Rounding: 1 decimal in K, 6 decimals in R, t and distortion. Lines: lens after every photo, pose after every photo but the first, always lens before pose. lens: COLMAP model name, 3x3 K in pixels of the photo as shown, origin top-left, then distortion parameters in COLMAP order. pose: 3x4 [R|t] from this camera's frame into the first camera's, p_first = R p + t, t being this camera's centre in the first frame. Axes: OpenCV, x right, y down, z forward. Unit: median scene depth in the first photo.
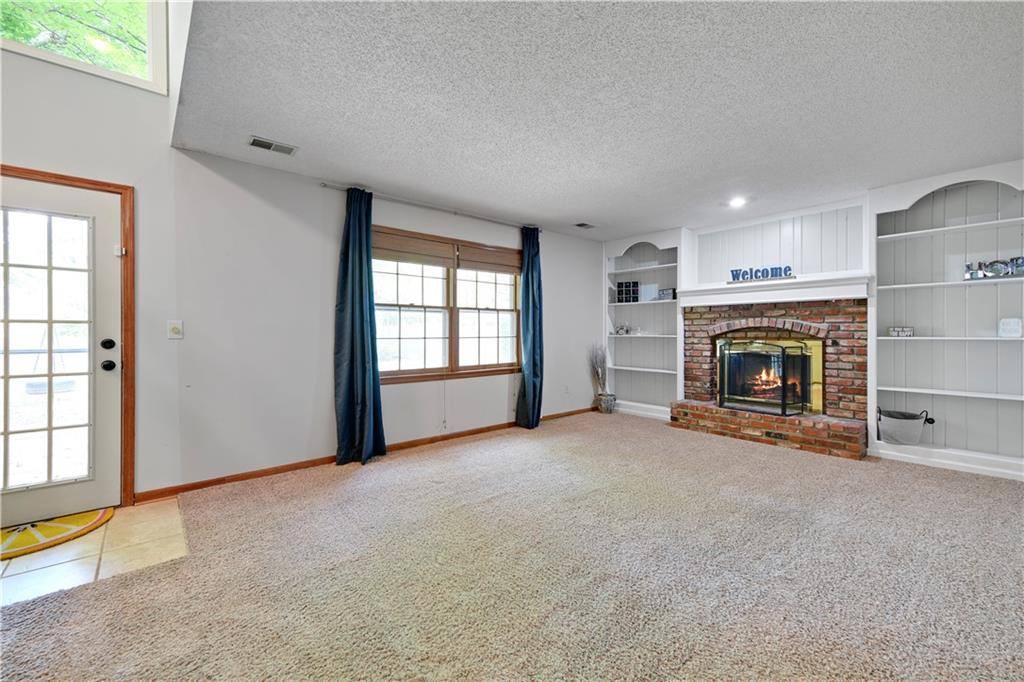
lens RADIAL K [[414.8, 0, 514.3], [0, 414.8, 333.5], [0, 0, 1]] dist [-0.000991, -0.000486]
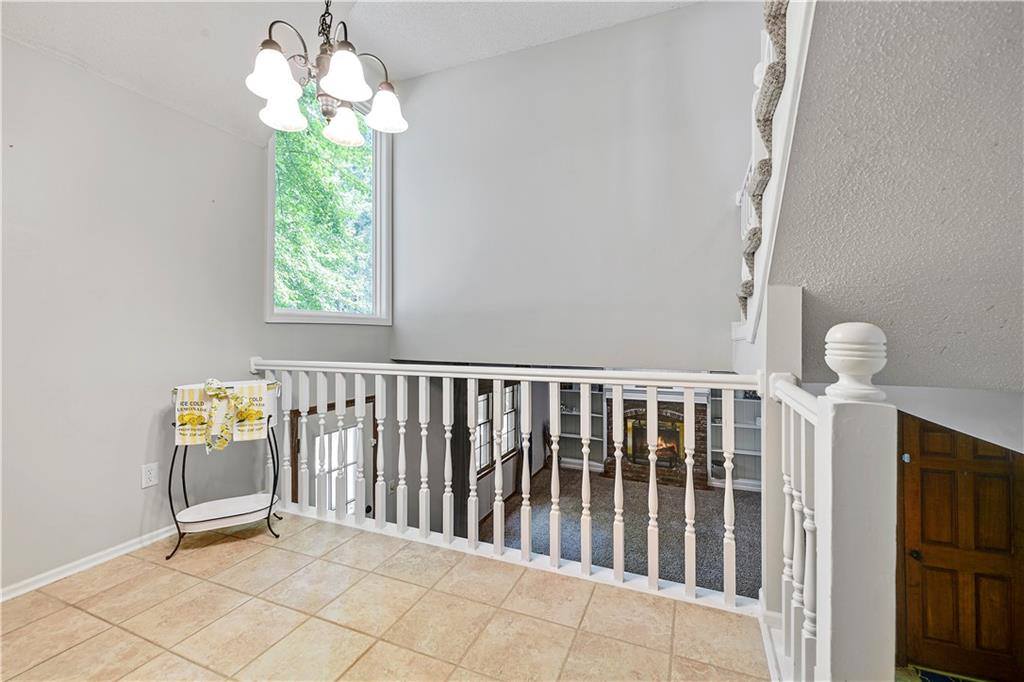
lens RADIAL K [[430.9, 0, 512.5], [0, 430.9, 331.6], [0, 0, 1]] dist [-0.001453, -0.000612]
pose [[0.906365, 0.002307, 0.422489, -0.765883], [-0.000300, 0.999988, -0.004817, -0.385852], [-0.422495, 0.004240, 0.906355, -0.412034]]
